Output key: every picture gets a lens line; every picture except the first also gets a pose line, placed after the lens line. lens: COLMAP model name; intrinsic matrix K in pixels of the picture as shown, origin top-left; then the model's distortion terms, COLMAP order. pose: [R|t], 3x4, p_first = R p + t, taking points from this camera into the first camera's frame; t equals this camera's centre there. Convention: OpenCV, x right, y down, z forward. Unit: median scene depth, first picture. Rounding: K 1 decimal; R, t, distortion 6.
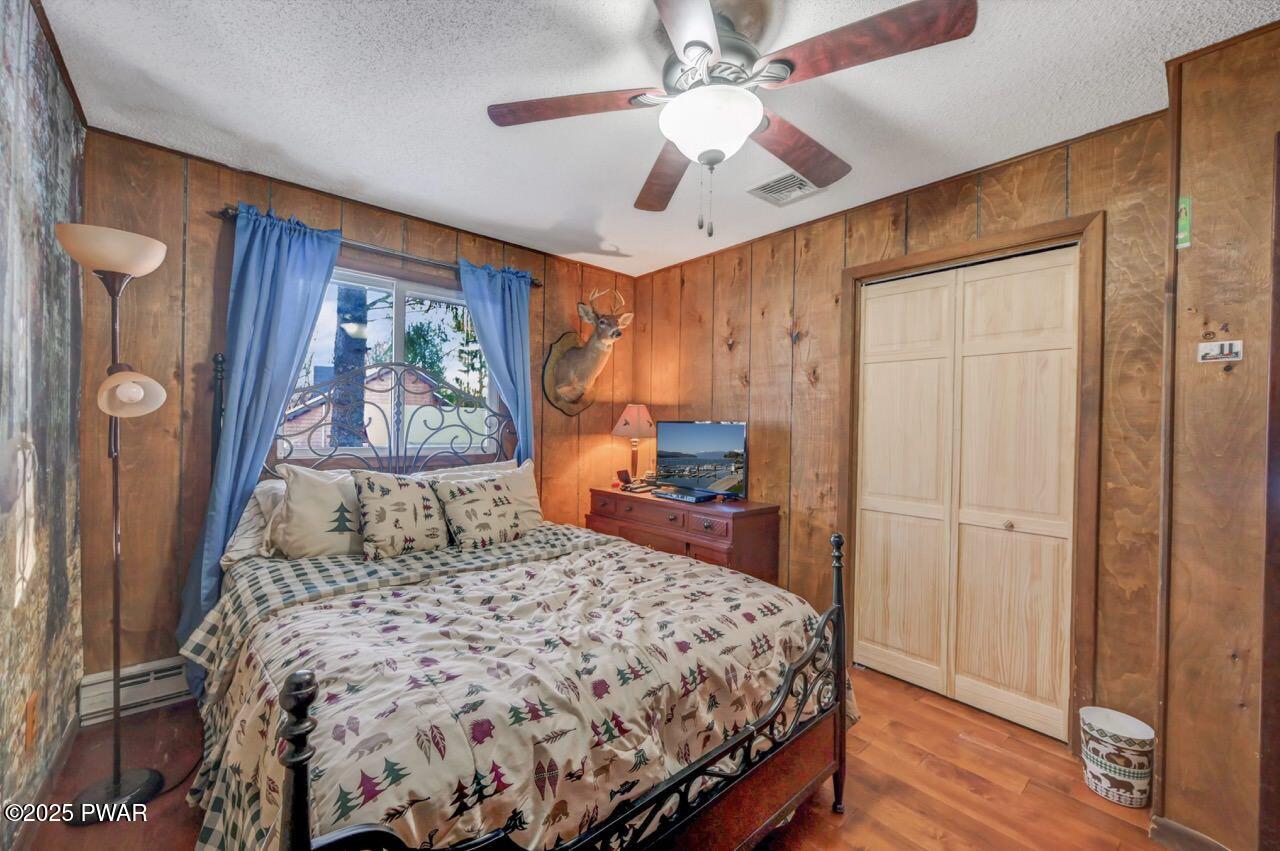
lens RADIAL K [[505.7, 0, 644.2], [0, 505.7, 425.9], [0, 0, 1]] dist [-0.001848, 0.000991]
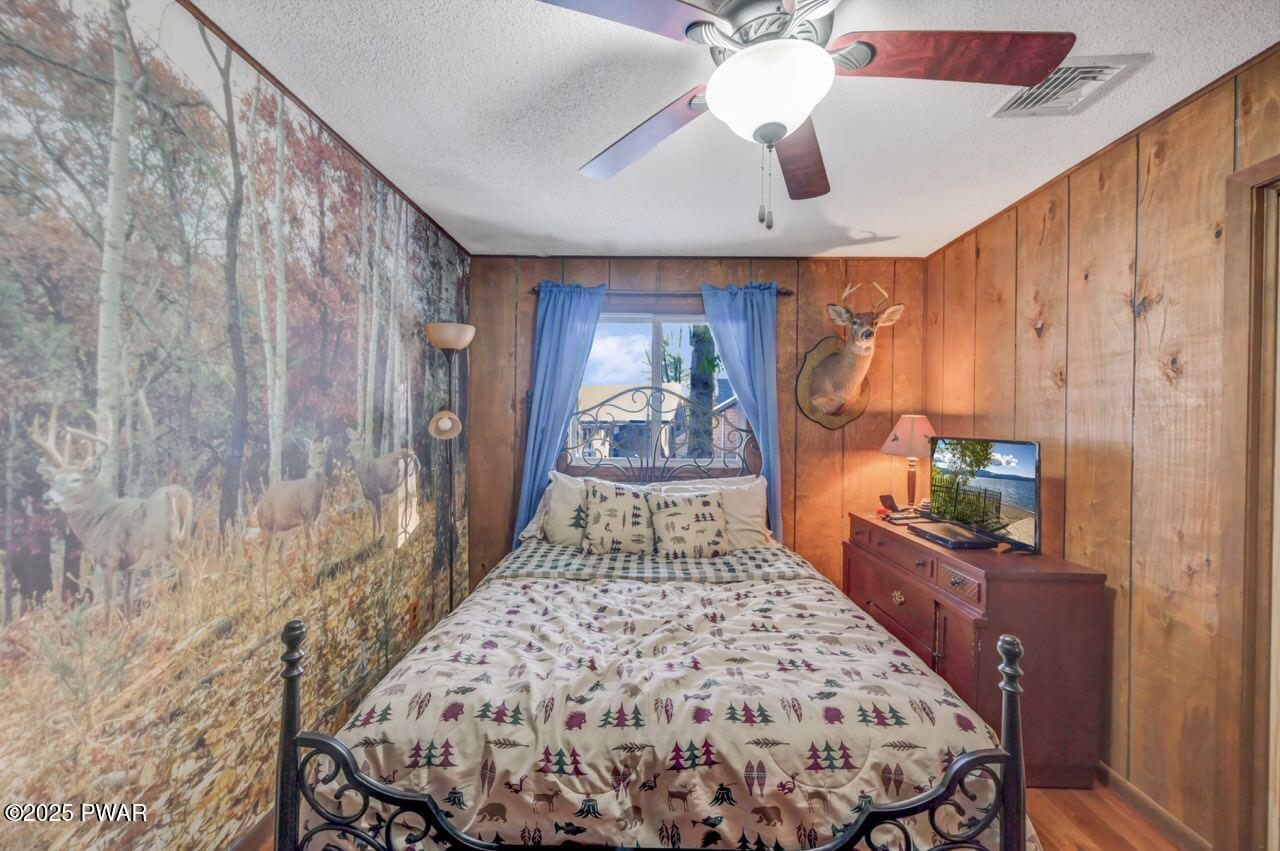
lens RADIAL K [[505.7, 0, 638.9], [0, 505.7, 423.9], [0, 0, 1]] dist [-0.001848, 0.000991]
pose [[0.732184, -0.007862, -0.681062, 0.370666], [0.000386, 0.999938, -0.011128, -0.034235], [0.681107, 0.007885, 0.732141, 0.178270]]
